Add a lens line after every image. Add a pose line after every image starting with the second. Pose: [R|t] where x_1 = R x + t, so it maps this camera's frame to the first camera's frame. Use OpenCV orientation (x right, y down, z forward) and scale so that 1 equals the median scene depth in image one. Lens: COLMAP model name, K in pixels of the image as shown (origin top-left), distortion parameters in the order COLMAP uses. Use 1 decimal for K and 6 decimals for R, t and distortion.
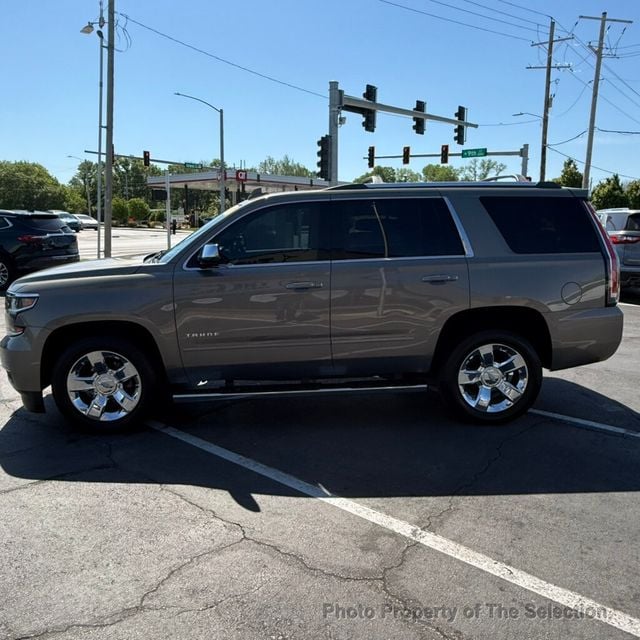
lens RADIAL K [[613.1, 0, 321.8], [0, 613.1, 320.9], [0, 0, 1]] dist [0.002459, 0.001142]
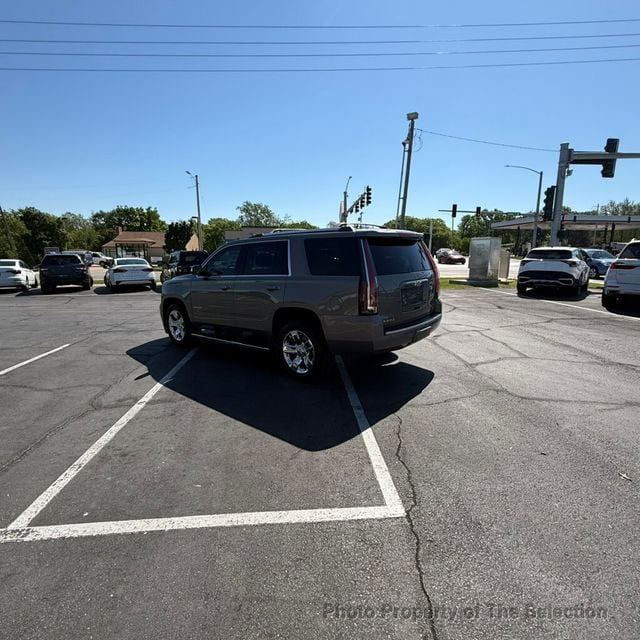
lens RADIAL K [[378.9, 0, 321.8], [0, 378.9, 320.6], [0, 0, 1]] dist [0.002393, -0.001051]
pose [[0.715732, 0.117028, -0.688500, 0.535115], [-0.104621, 0.992702, 0.059975, -0.029152], [0.690494, 0.029105, 0.722752, 0.172097]]
